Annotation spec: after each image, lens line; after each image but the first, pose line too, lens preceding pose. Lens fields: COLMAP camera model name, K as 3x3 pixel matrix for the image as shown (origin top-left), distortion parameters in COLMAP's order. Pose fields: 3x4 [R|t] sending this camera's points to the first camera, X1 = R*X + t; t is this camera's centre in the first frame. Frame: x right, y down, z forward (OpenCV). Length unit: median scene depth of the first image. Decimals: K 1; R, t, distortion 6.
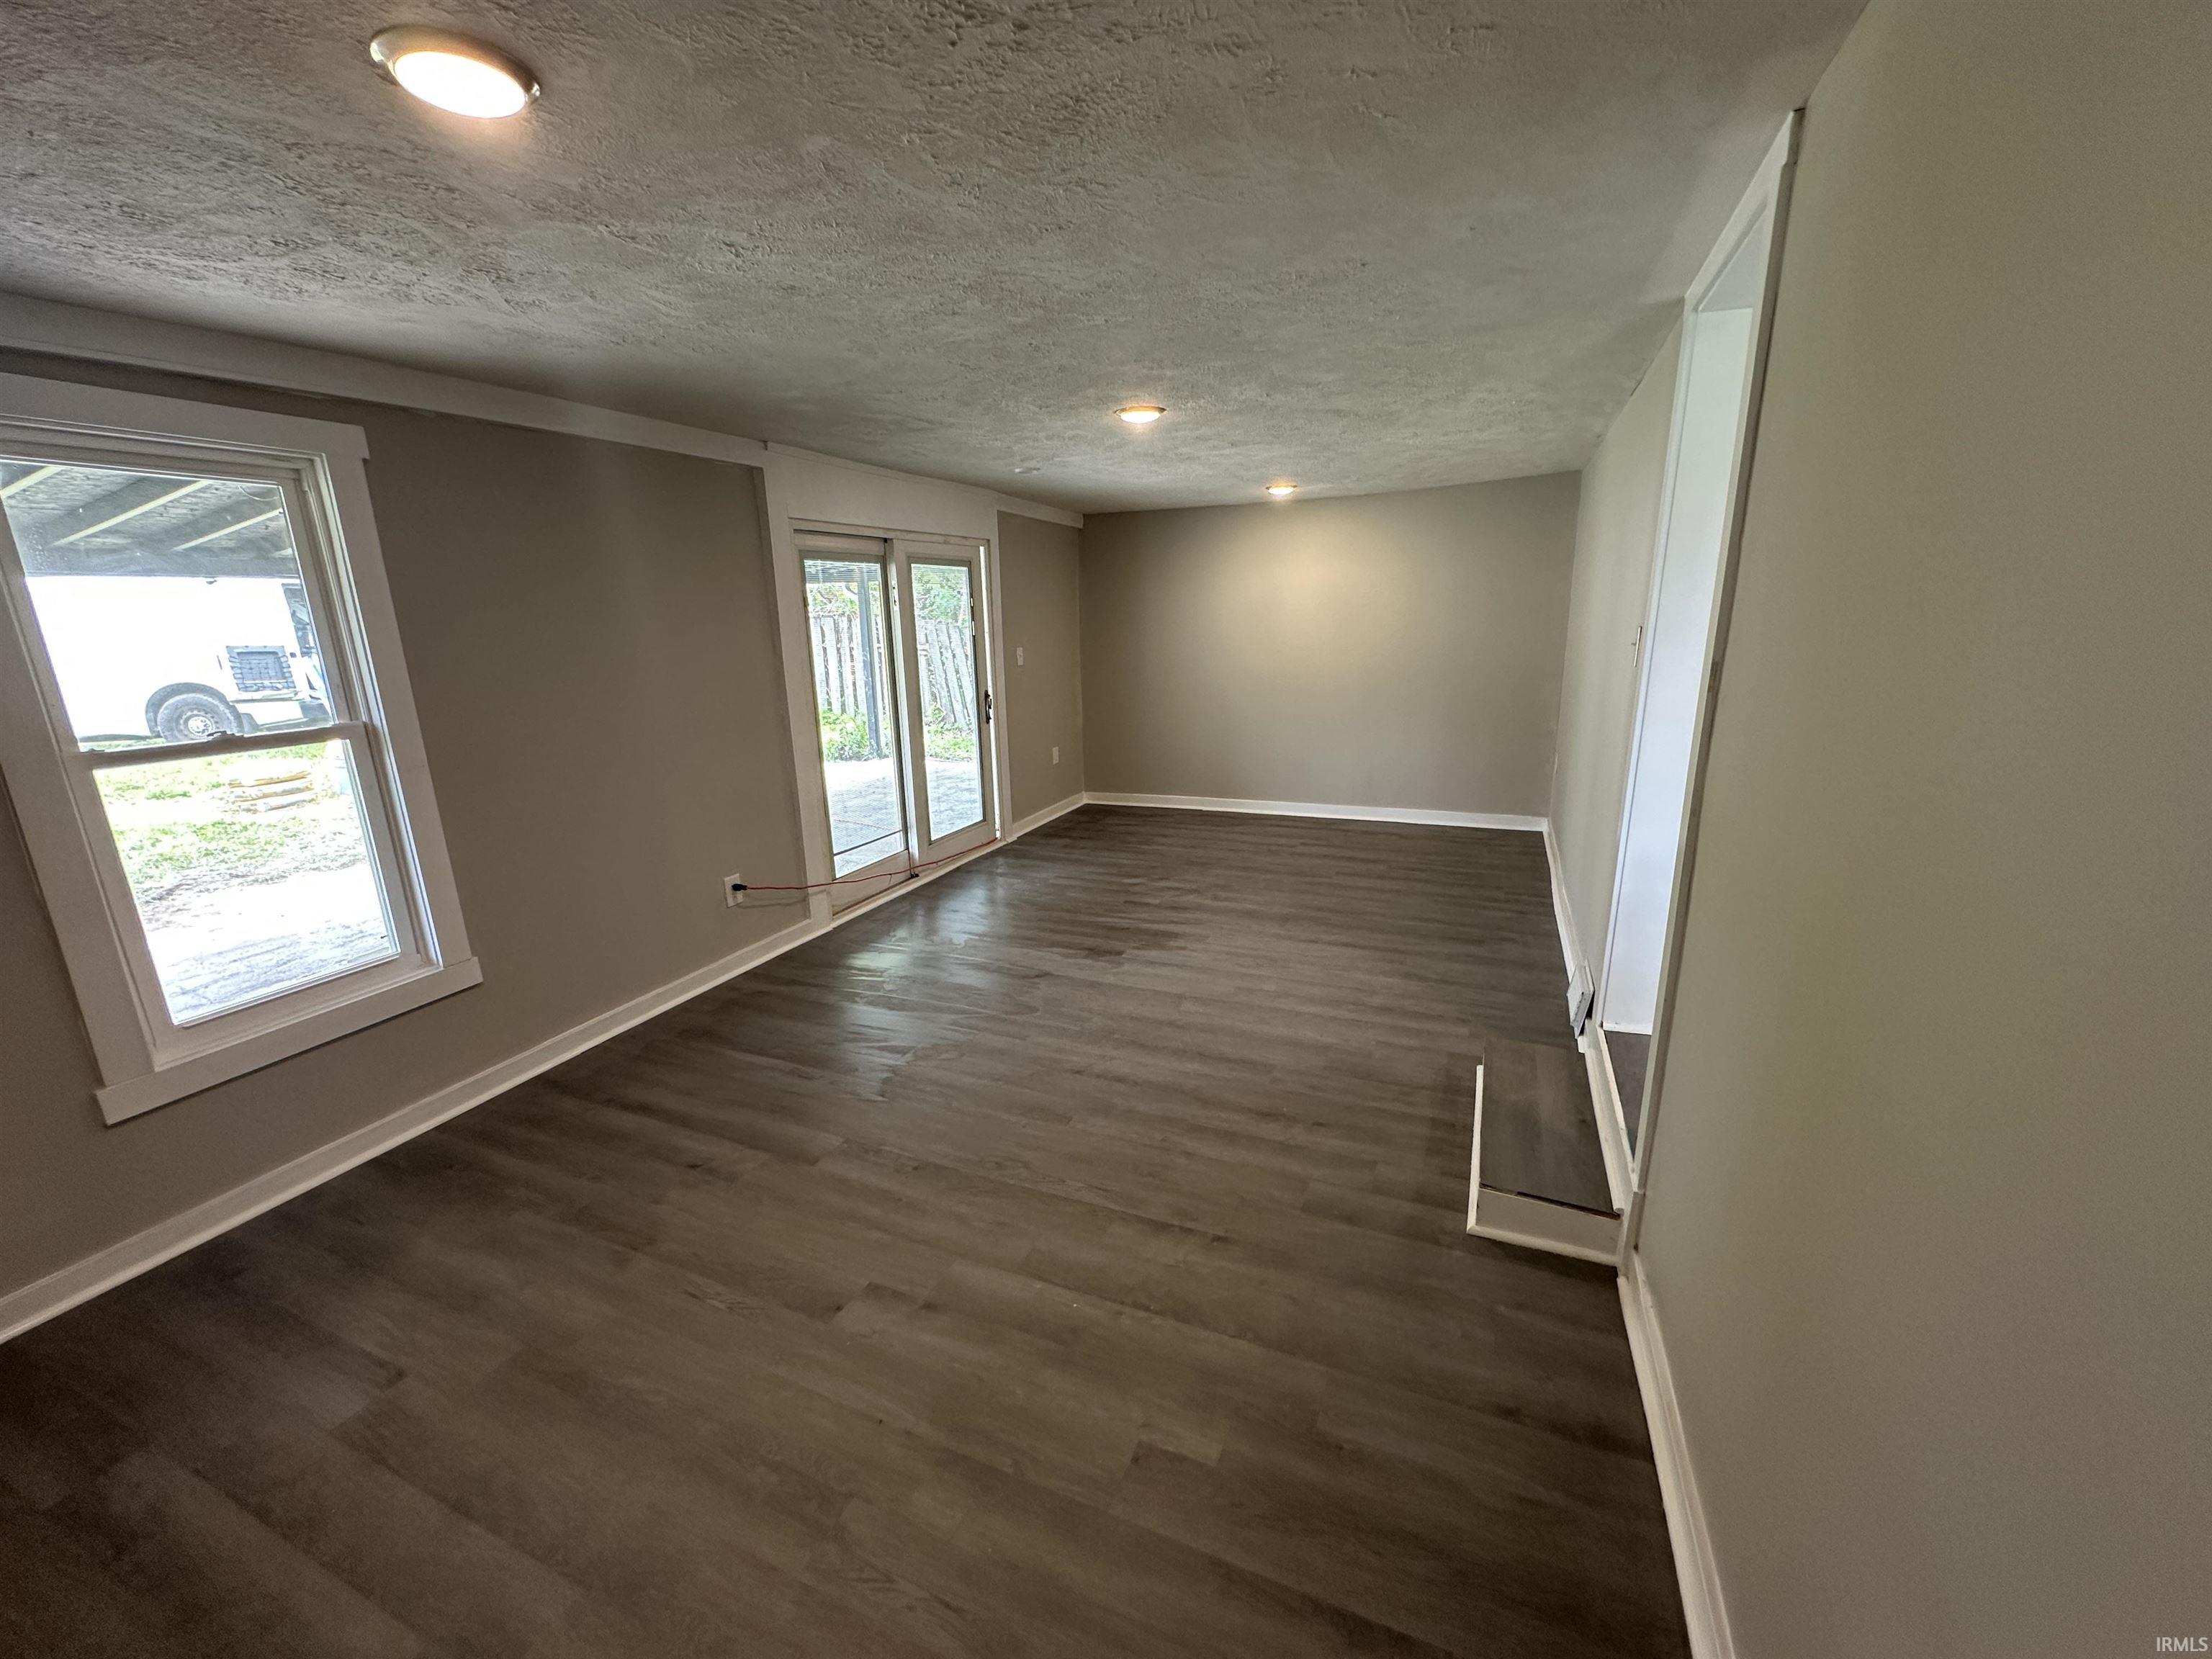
lens RADIAL K [[880.9, 0, 1102.7], [0, 880.9, 837.2], [0, 0, 1]] dist [0.000423, 0.000105]
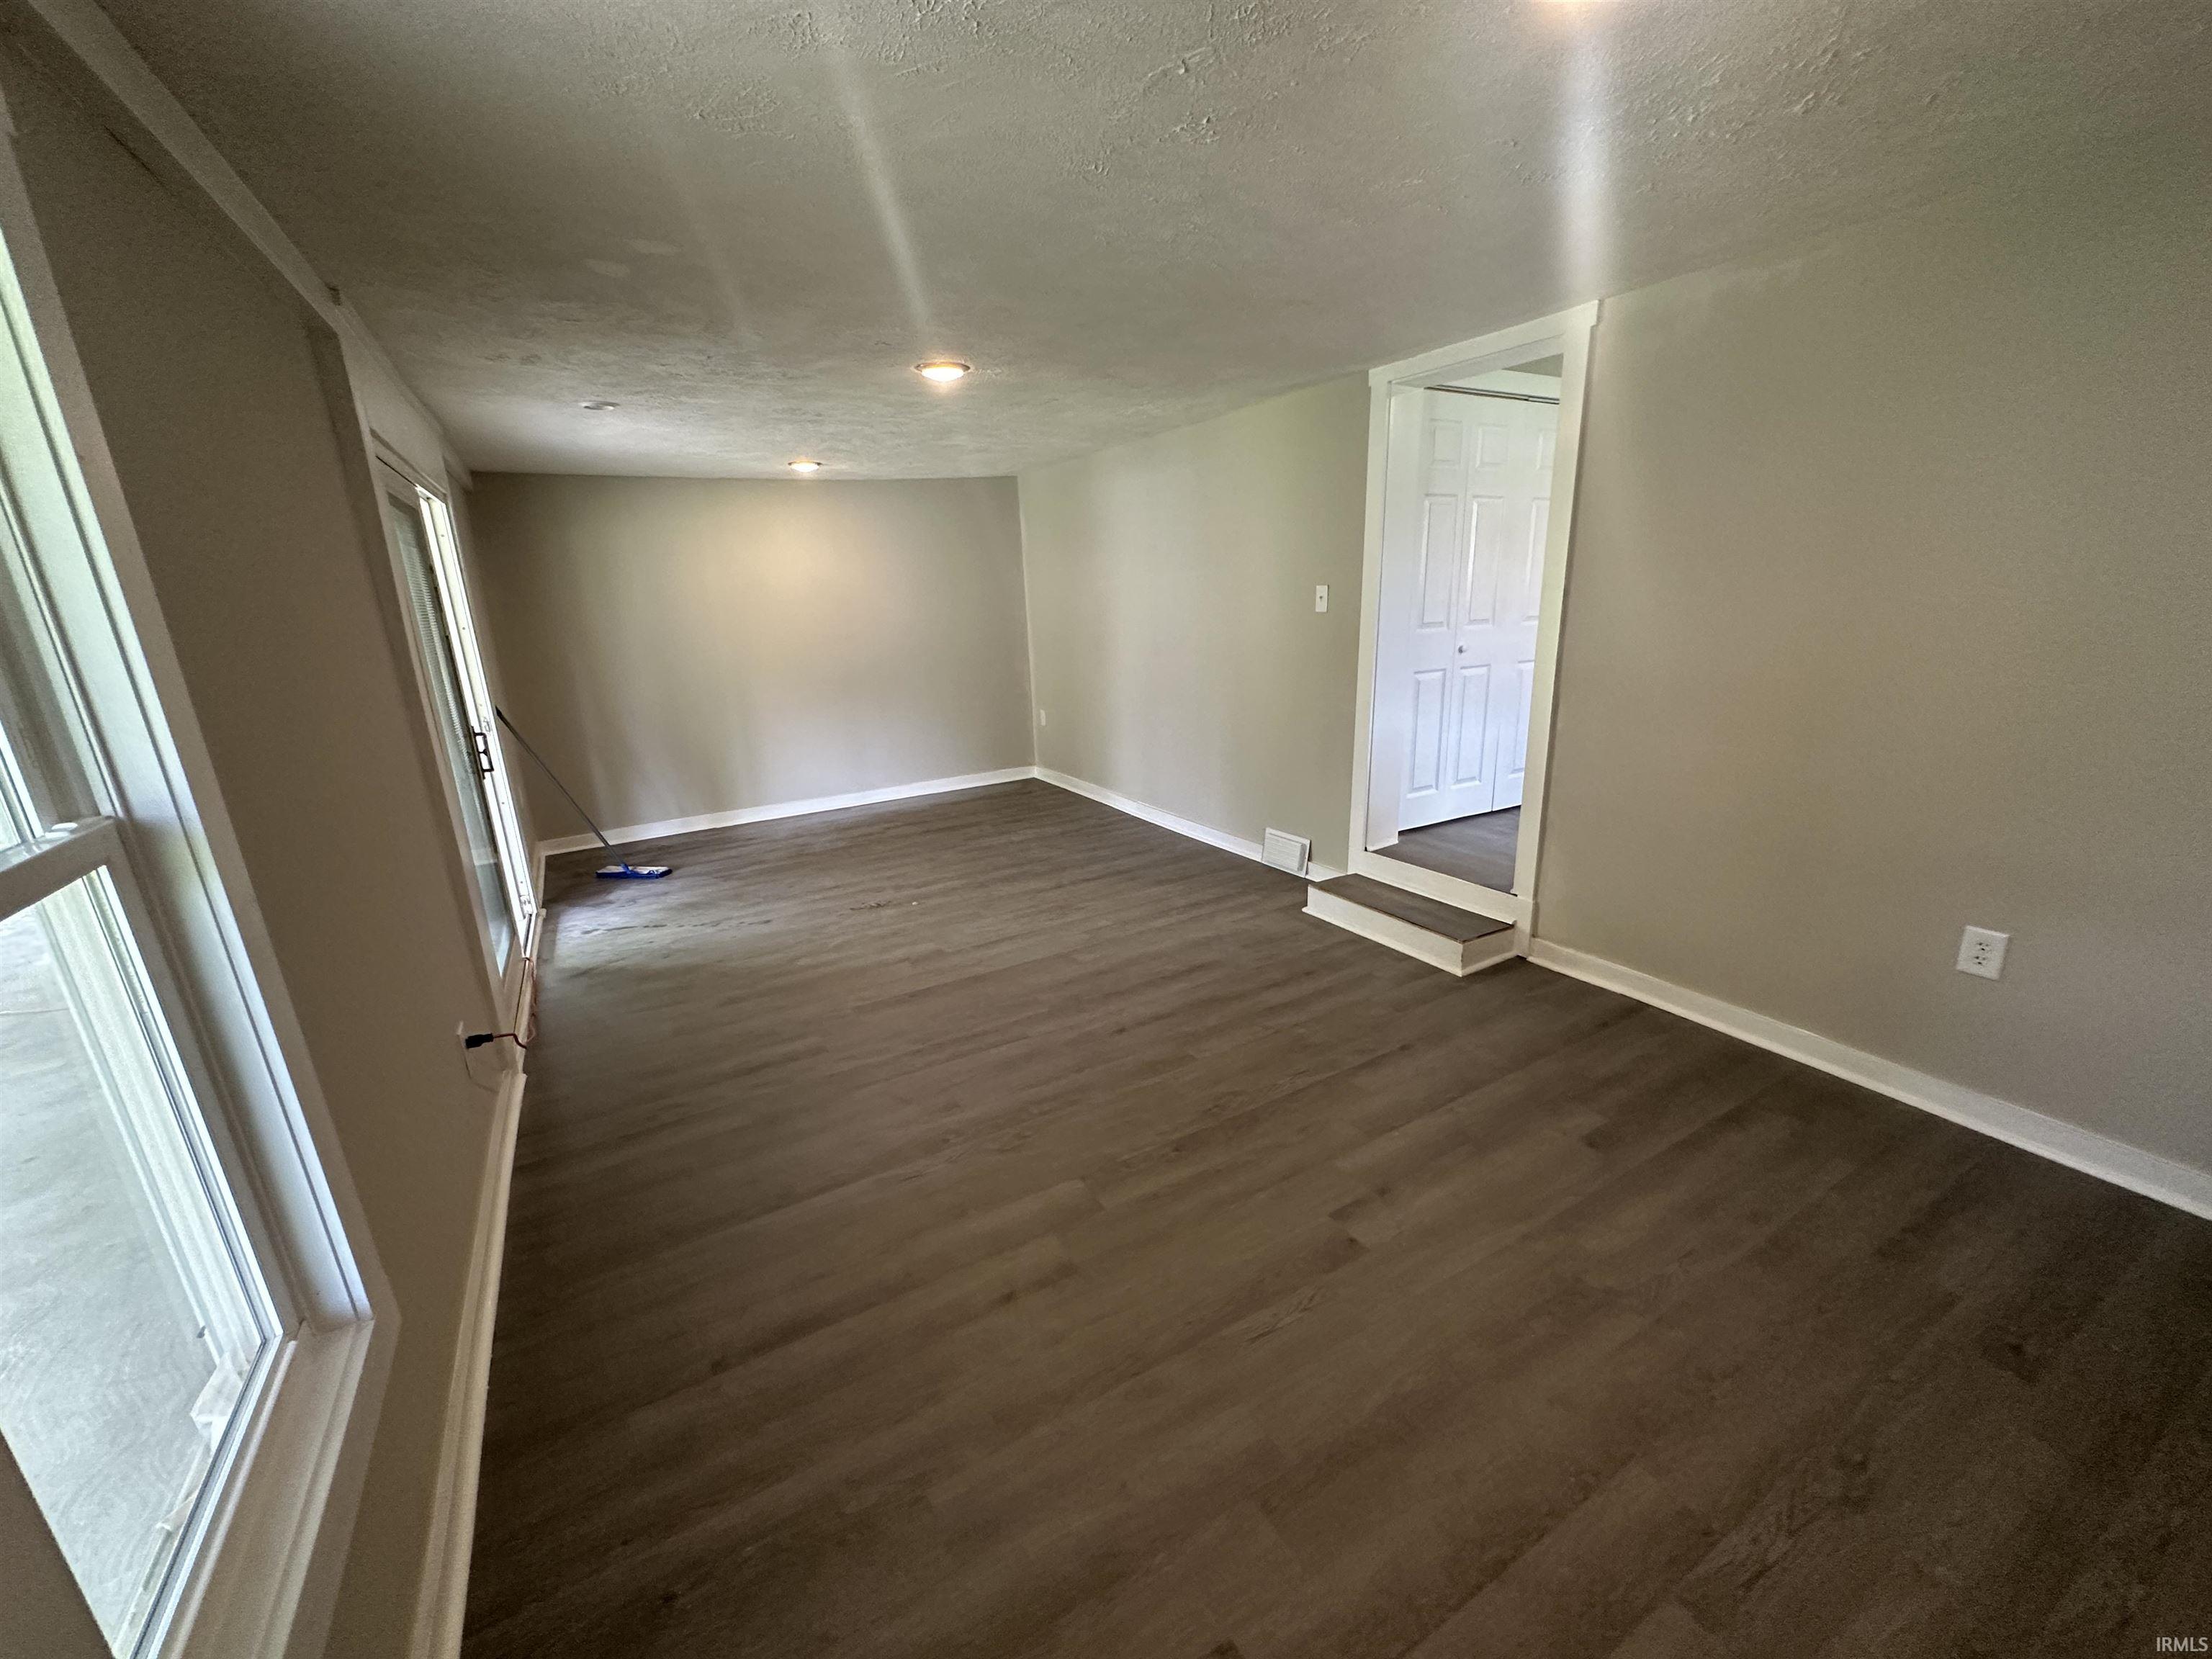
lens RADIAL K [[887.5, 0, 1108.0], [0, 887.5, 829.9], [0, 0, 1]] dist [-0.001168, 0.000042]
pose [[0.589014, -0.211248, 0.780023, -0.775497], [0.223383, 0.970181, 0.094066, -0.054567], [-0.776635, 0.118838, 0.618640, 0.355040]]
